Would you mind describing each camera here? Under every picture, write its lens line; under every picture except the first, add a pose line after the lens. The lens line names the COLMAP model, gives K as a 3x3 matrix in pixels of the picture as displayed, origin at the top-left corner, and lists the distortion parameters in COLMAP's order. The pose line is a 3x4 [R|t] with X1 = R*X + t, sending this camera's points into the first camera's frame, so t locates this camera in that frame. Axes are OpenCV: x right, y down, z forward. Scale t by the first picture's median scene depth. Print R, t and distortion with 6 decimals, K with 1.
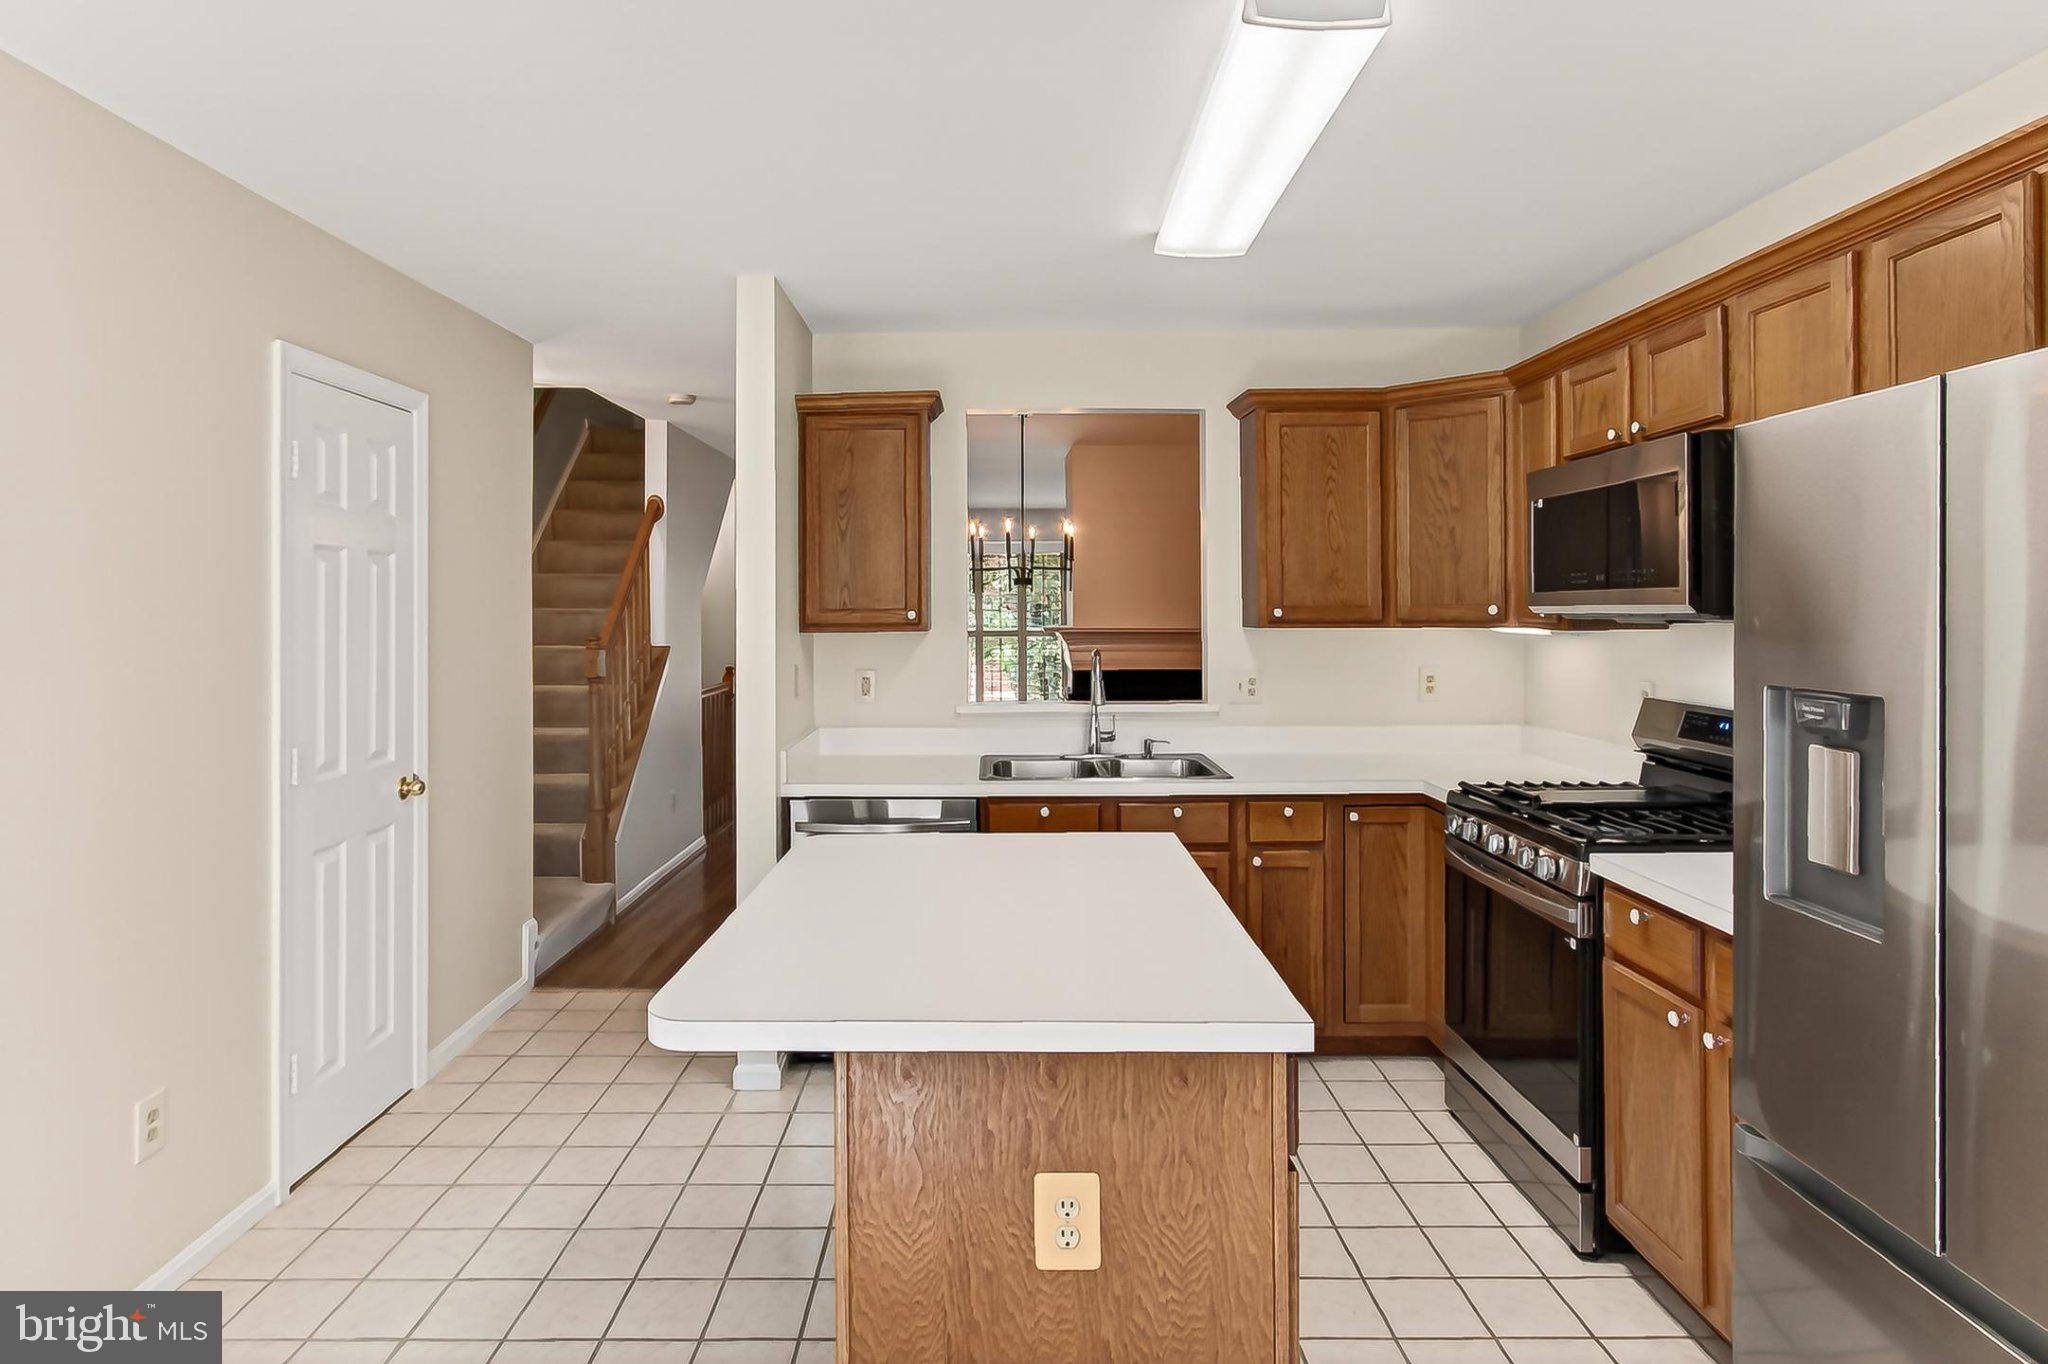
lens RADIAL K [[1263.9, 0, 982.8], [0, 1263.9, 614.5], [0, 0, 1]] dist [0.001697, 0.000042]
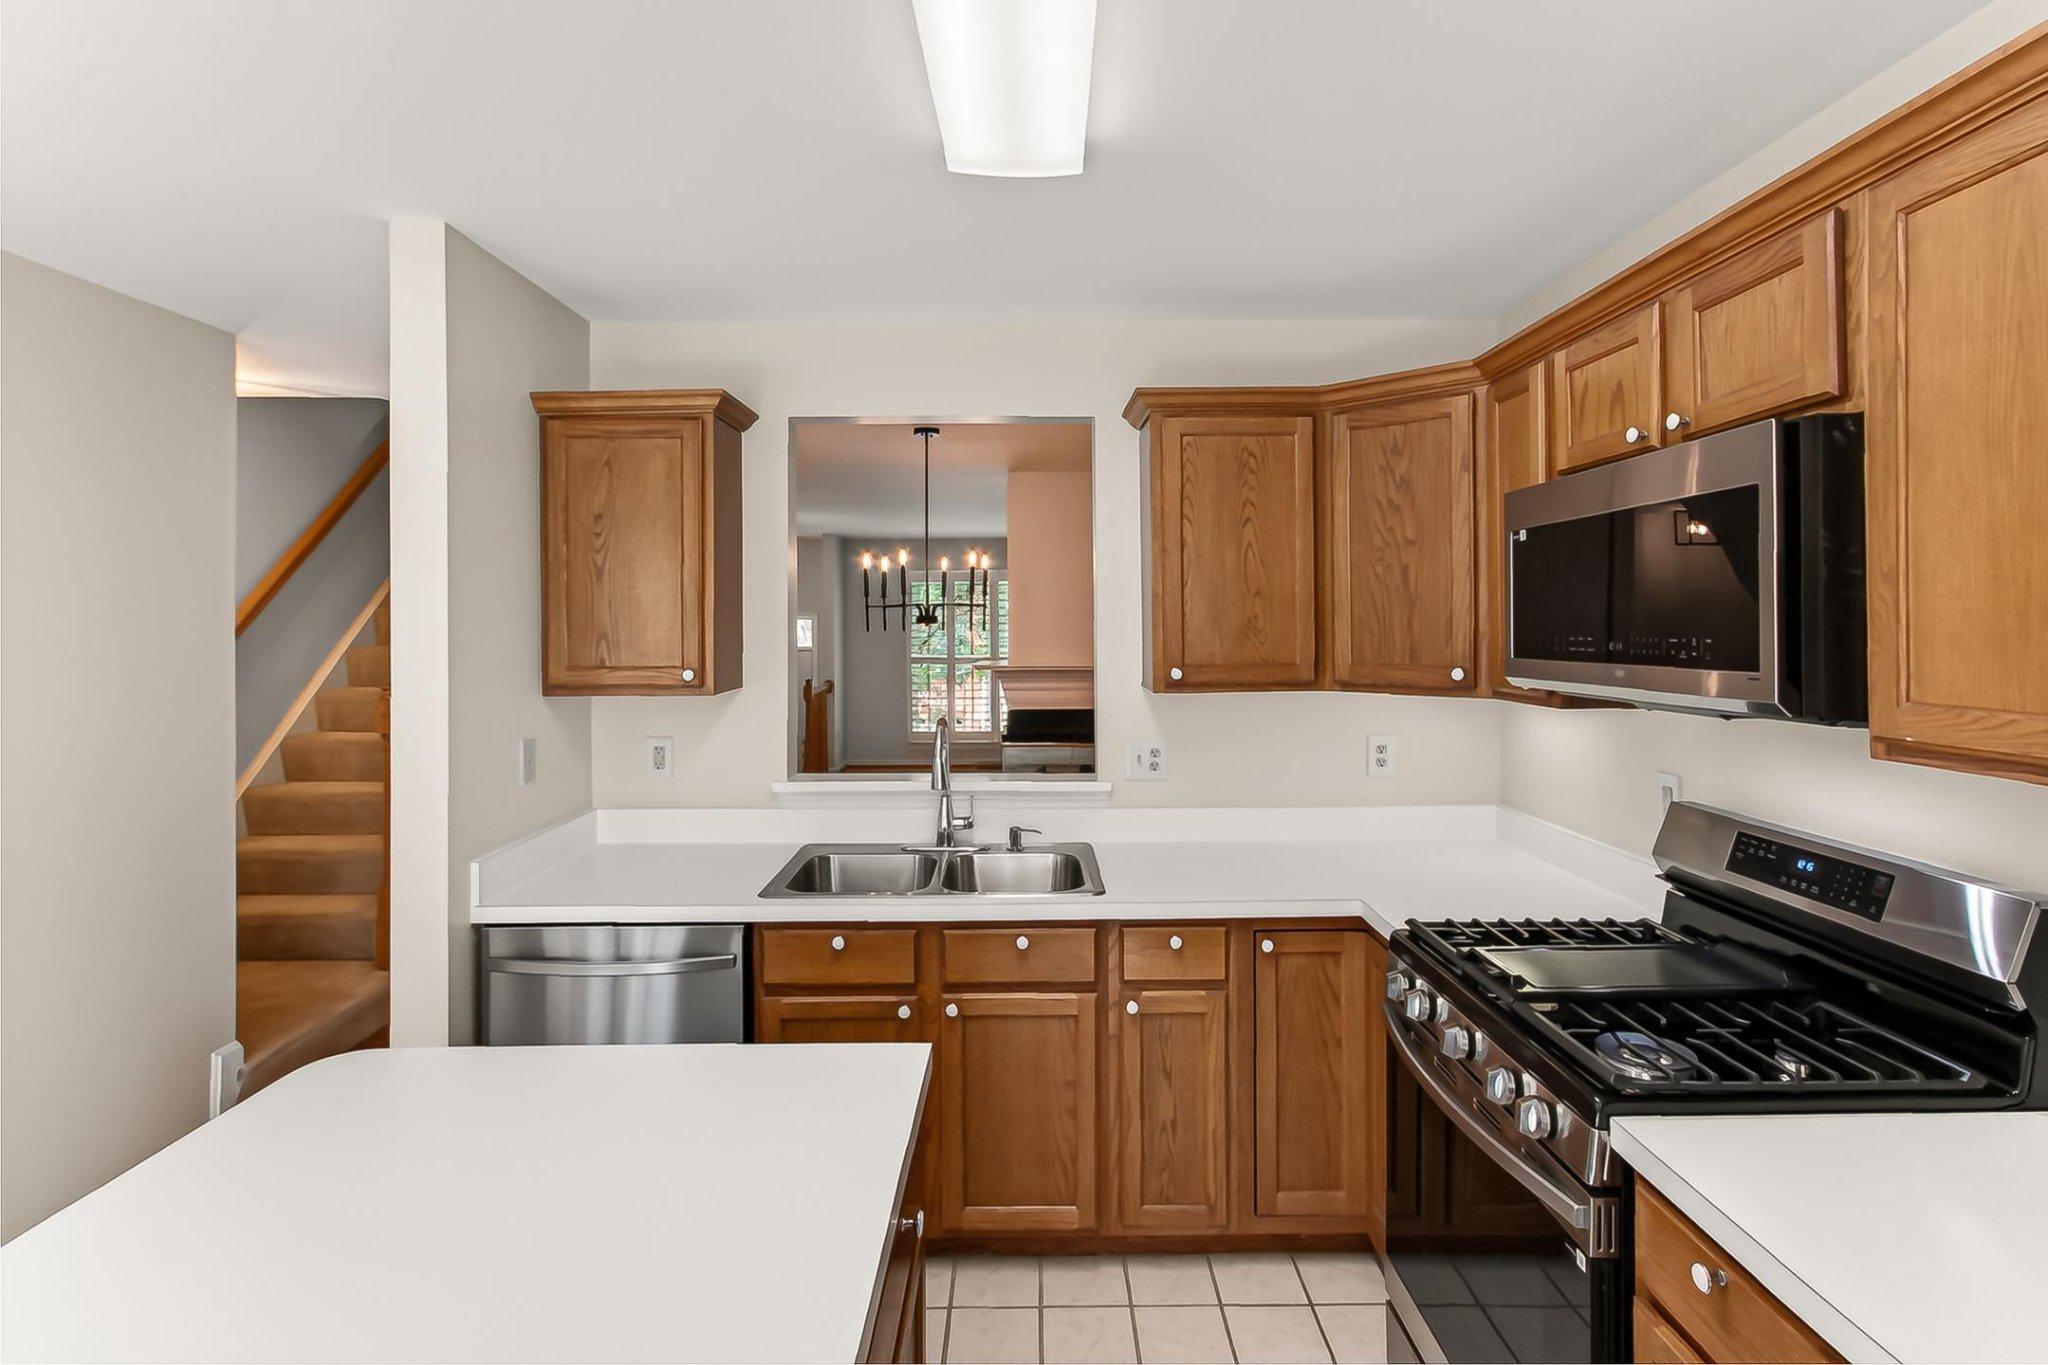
lens RADIAL K [[1119.0, 0, 929.1], [0, 1119.0, 618.0], [0, 0, 1]] dist [-0.000045, 0.001246]
pose [[0.997562, 0.008397, -0.069285, 0.137257], [-0.009209, 0.999893, -0.011403, -0.027954], [0.069182, 0.012013, 0.997532, 0.317174]]
